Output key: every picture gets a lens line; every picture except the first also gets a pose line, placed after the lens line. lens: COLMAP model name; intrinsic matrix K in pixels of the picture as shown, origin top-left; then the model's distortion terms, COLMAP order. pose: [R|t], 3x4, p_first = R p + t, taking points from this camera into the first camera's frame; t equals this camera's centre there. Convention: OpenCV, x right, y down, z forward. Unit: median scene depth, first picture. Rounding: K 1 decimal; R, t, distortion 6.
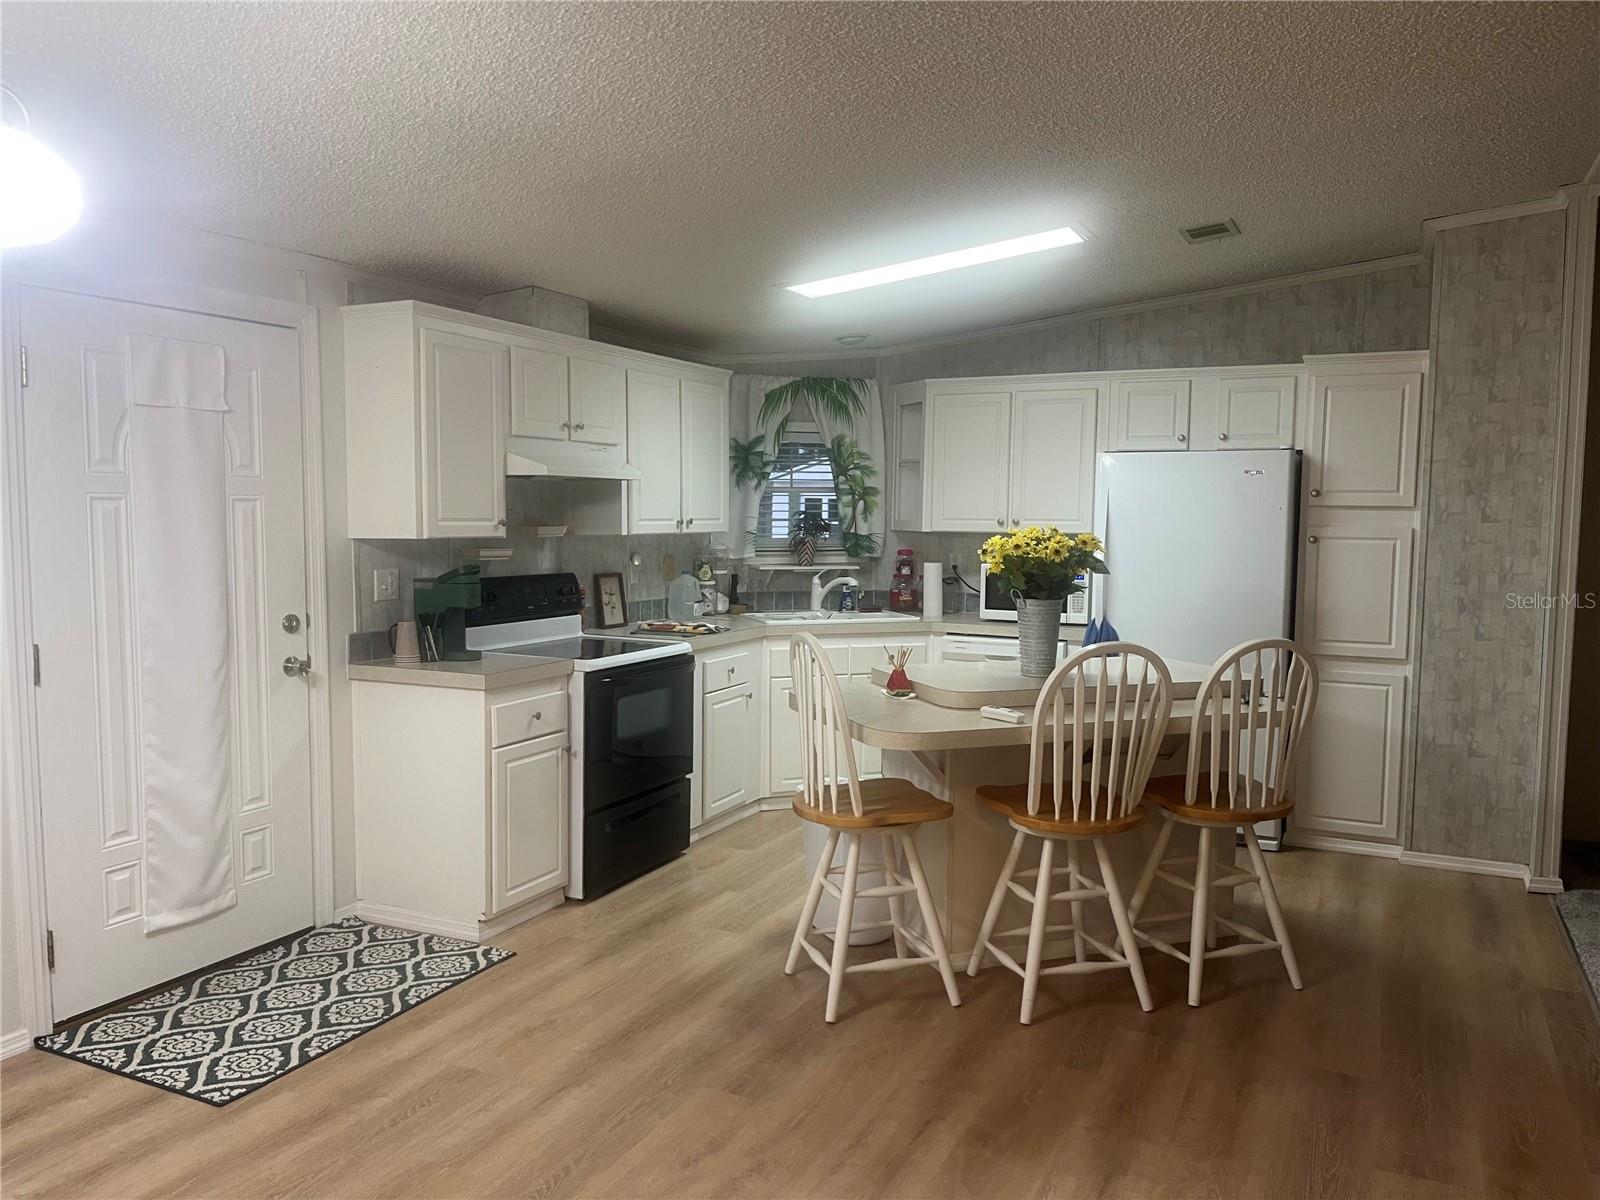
lens RADIAL K [[1221.2, 0, 785.1], [0, 1221.2, 611.9], [0, 0, 1]] dist [0.076431, -0.100373]
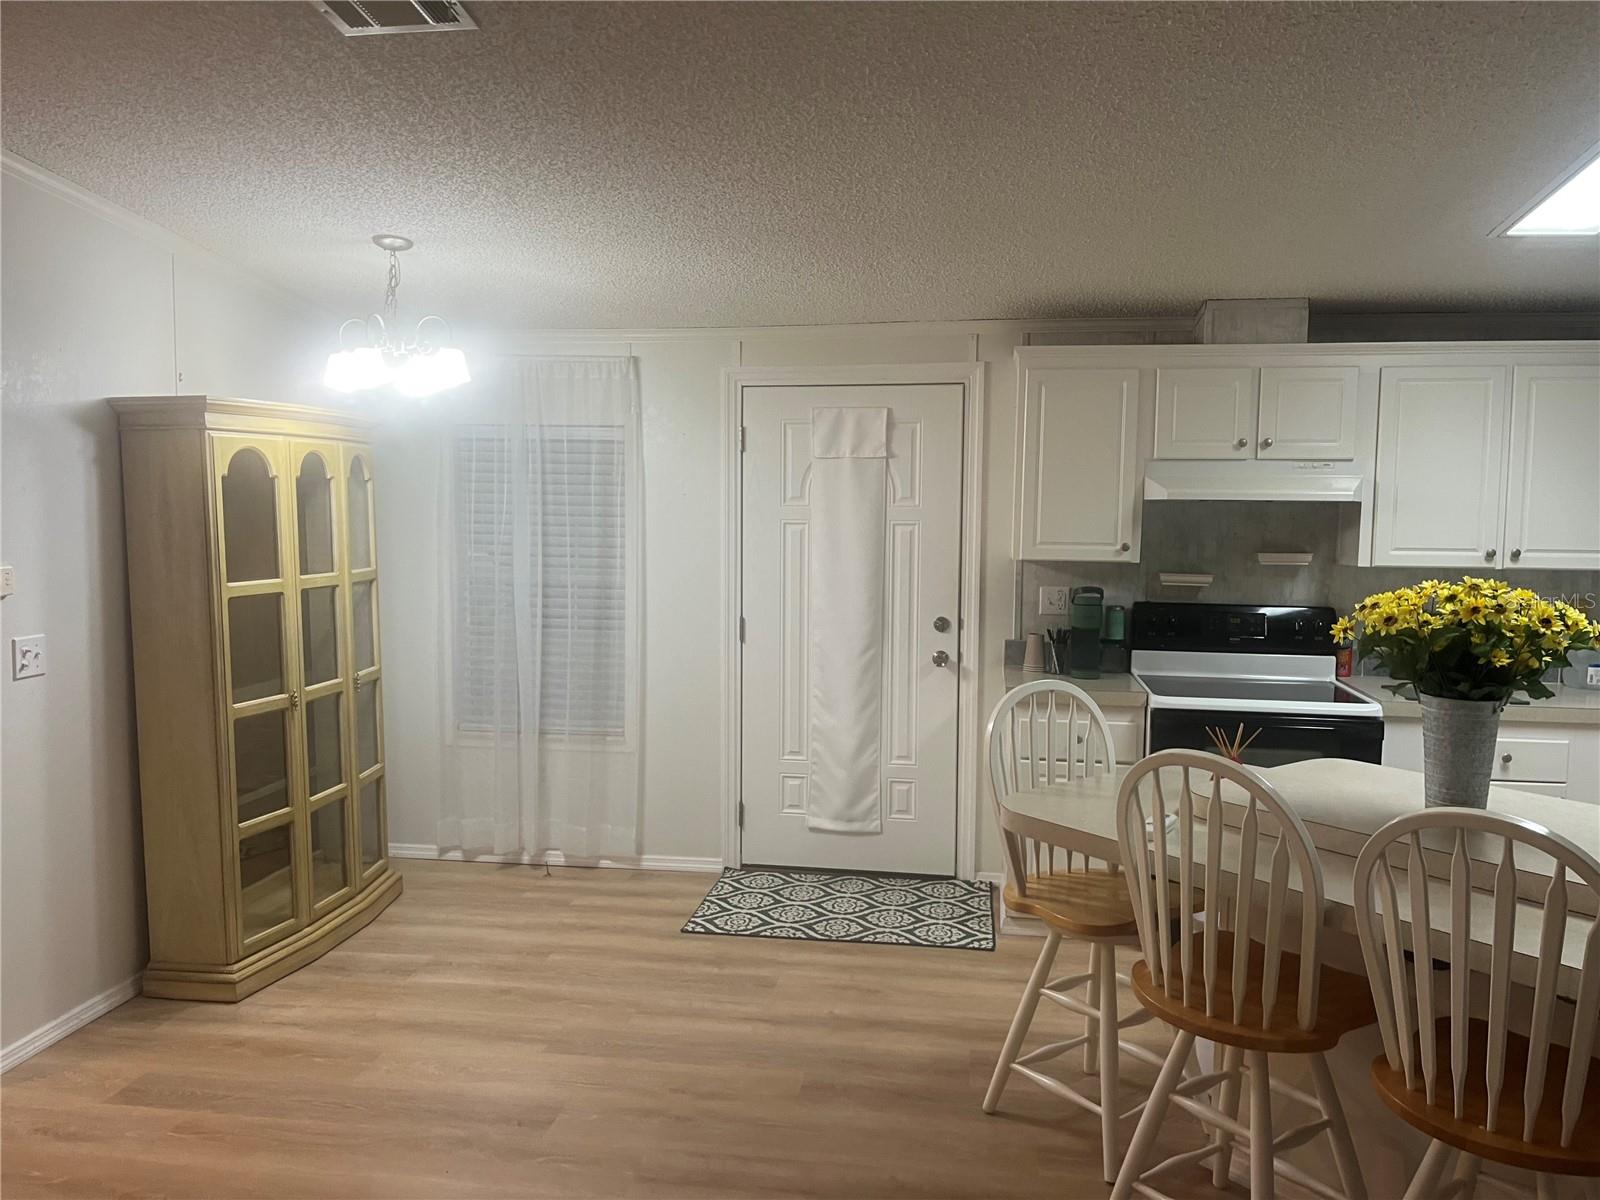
lens RADIAL K [[1221.2, 0, 800.3], [0, 1221.2, 606.8], [0, 0, 1]] dist [0.076431, -0.100373]
pose [[0.295395, 0.079289, -0.952079, 0.799858], [-0.086798, 0.994656, 0.055904, -0.071019], [0.951424, 0.066125, 0.300698, 0.551456]]
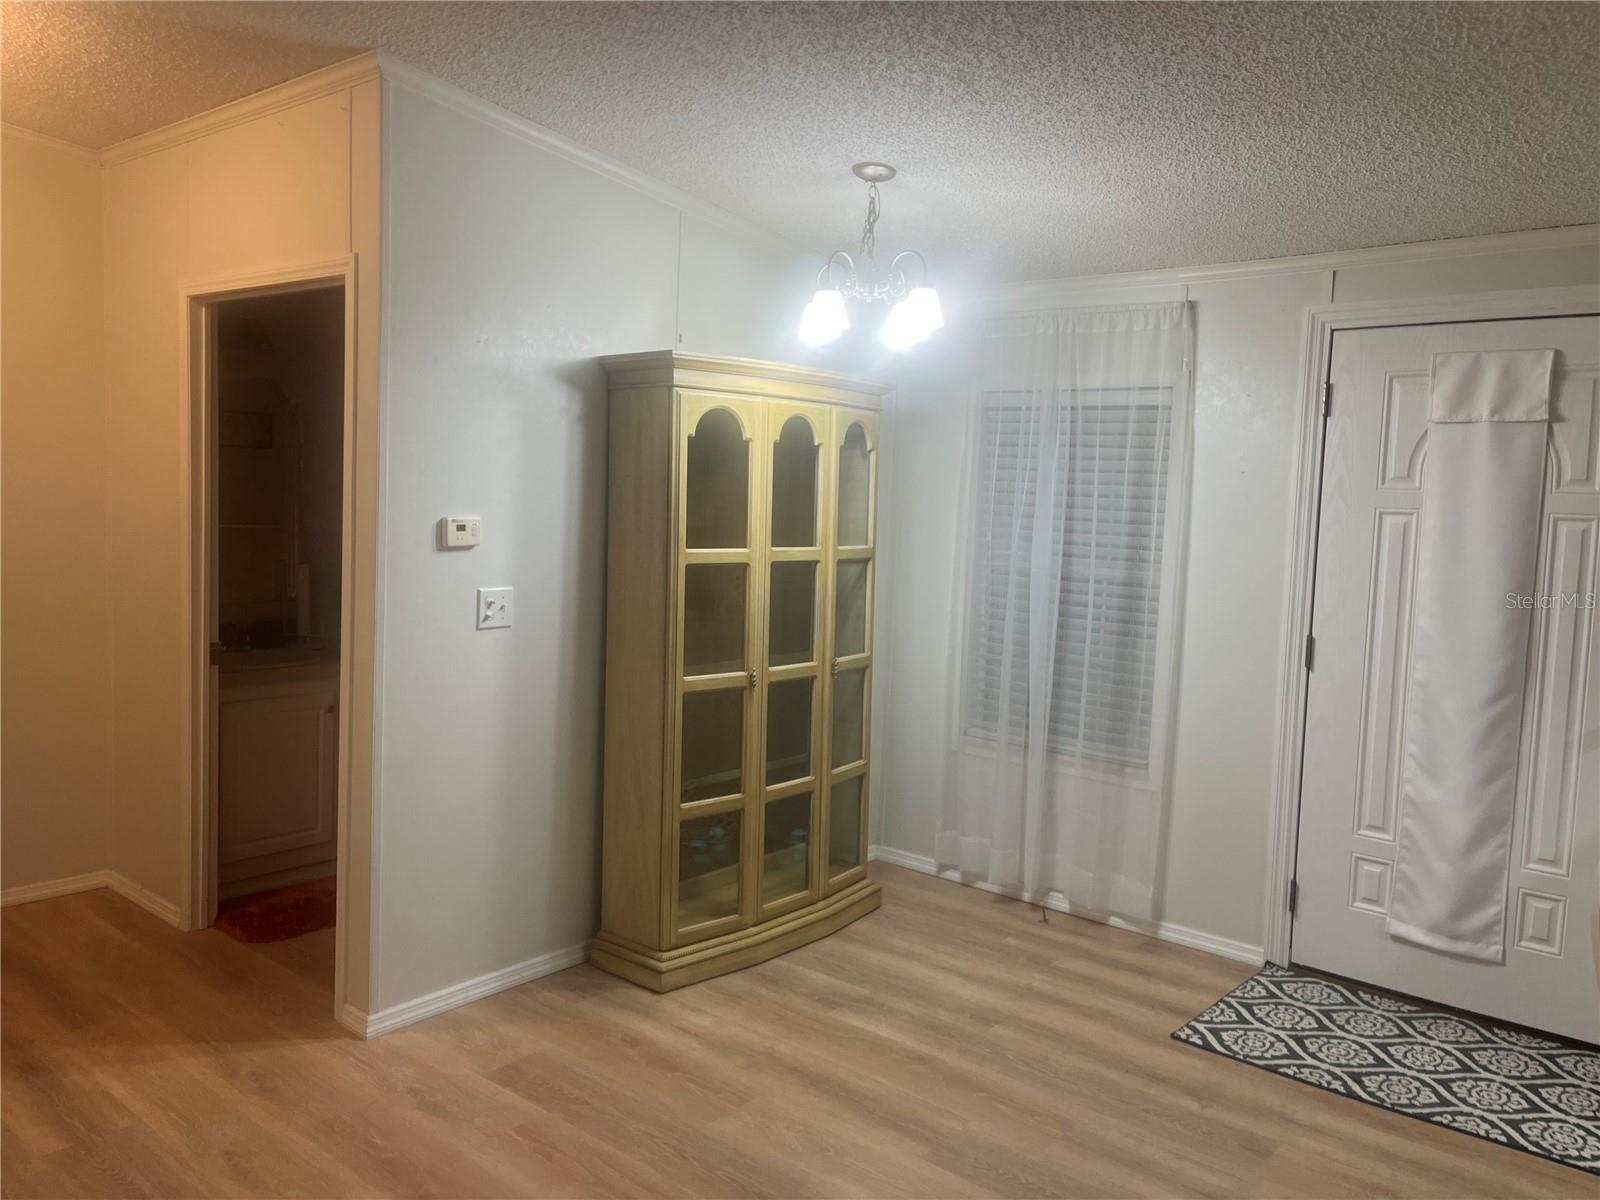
lens RADIAL K [[1221.2, 0, 799.1], [0, 1221.2, 585.1], [0, 0, 1]] dist [0.076431, -0.100373]
pose [[-0.247708, 0.058873, -0.967044, 0.585146], [-0.121182, 0.988430, 0.091216, -0.062250], [0.961226, 0.139783, -0.237708, 0.731811]]
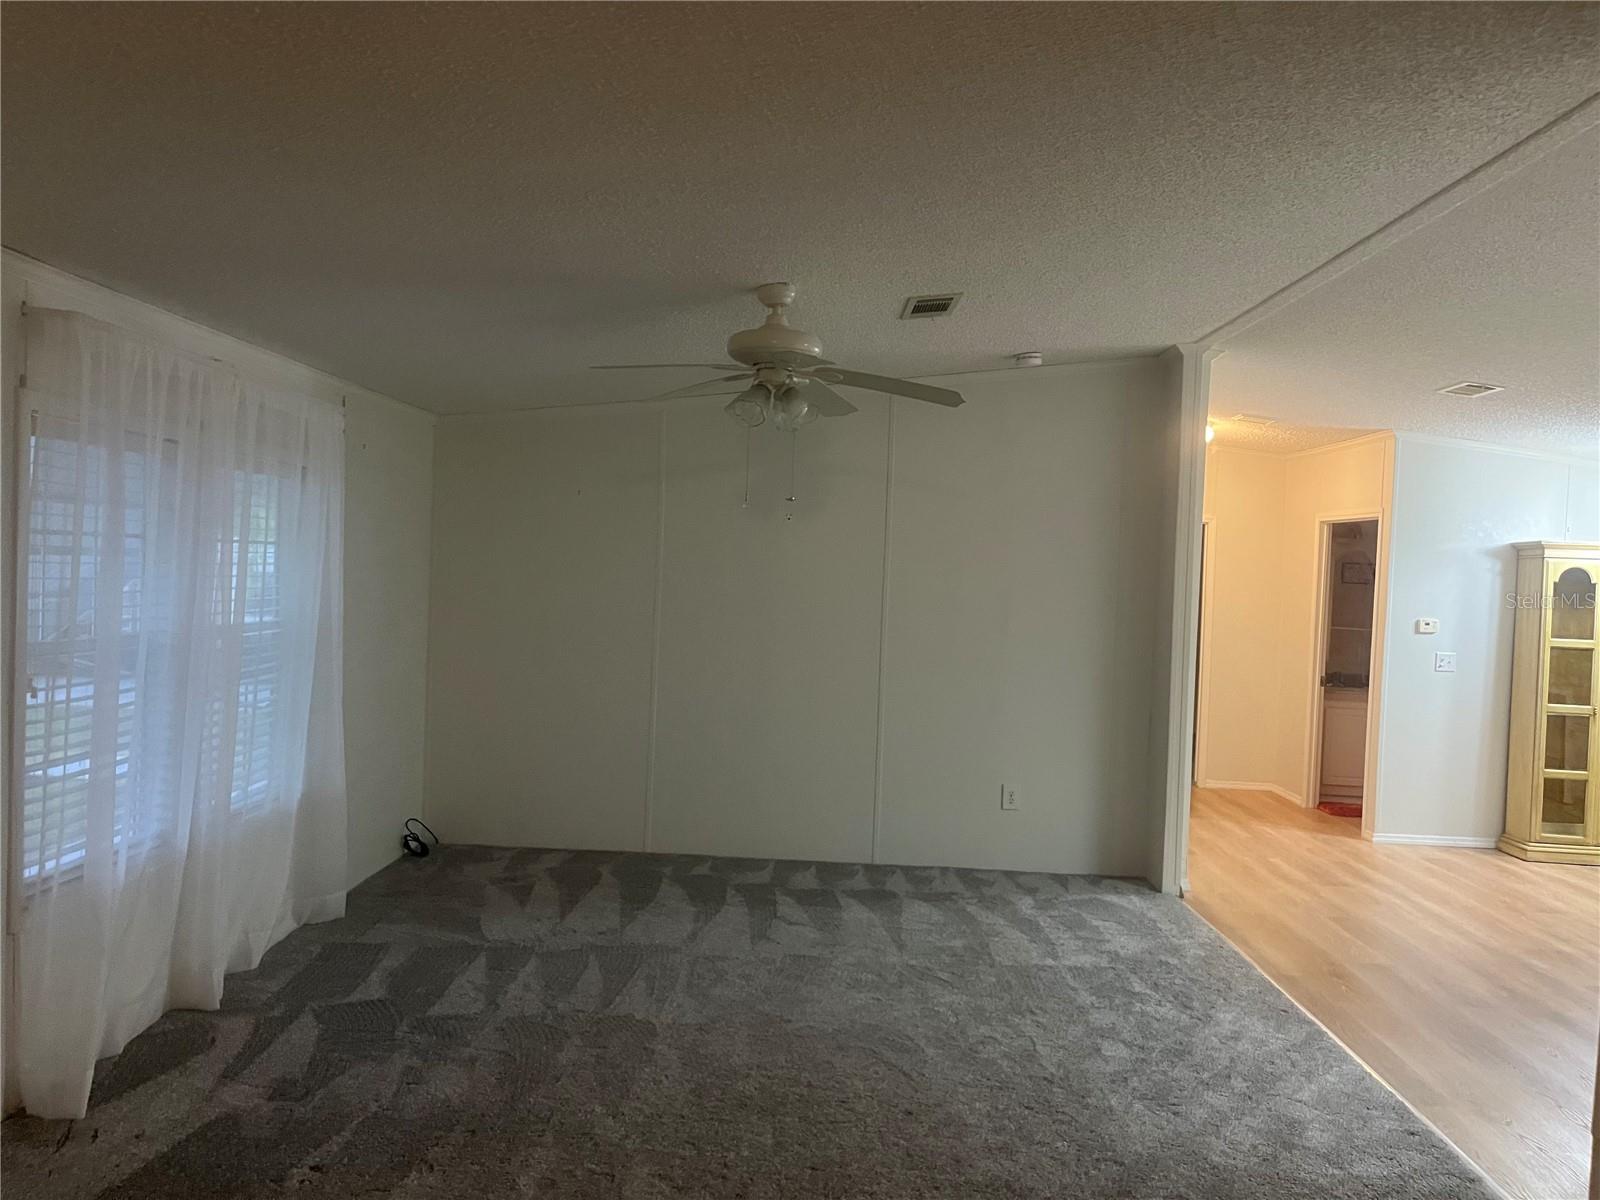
lens RADIAL K [[1221.2, 0, 797.3], [0, 1221.2, 595.0], [0, 0, 1]] dist [0.076431, -0.100373]
pose [[-0.907334, -0.036487, -0.418824, 1.588538], [-0.084058, 0.991855, 0.095693, -0.148491], [0.411922, 0.122031, -0.903011, 1.702233]]
